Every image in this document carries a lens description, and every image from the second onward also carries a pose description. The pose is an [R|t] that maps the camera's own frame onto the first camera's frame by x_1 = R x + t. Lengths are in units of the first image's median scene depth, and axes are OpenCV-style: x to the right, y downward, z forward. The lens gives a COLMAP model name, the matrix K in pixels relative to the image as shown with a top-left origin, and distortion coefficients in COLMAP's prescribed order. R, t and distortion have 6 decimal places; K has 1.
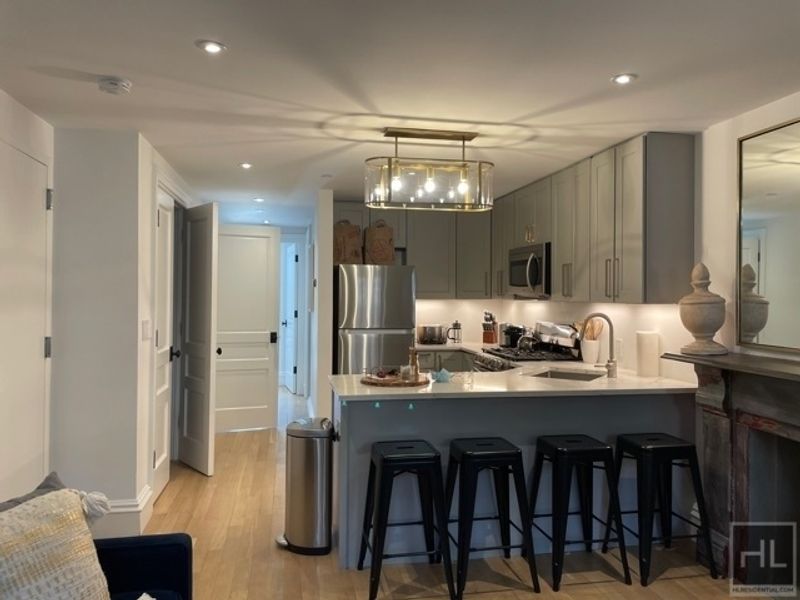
lens RADIAL K [[601.7, 0, 410.7], [0, 601.7, 296.1], [0, 0, 1]] dist [0.099290, -0.119052]
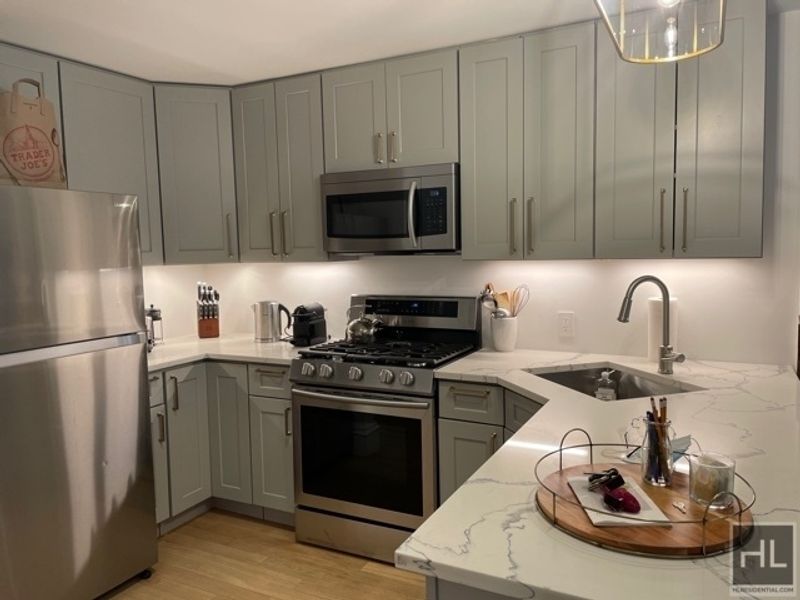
lens RADIAL K [[601.7, 0, 410.7], [0, 601.7, 296.1], [0, 0, 1]] dist [0.099290, -0.119052]
pose [[0.622963, -0.082674, 0.777870, -0.268217], [0.026976, 0.996078, 0.084262, -0.008378], [-0.781786, -0.031509, 0.622750, 0.631053]]
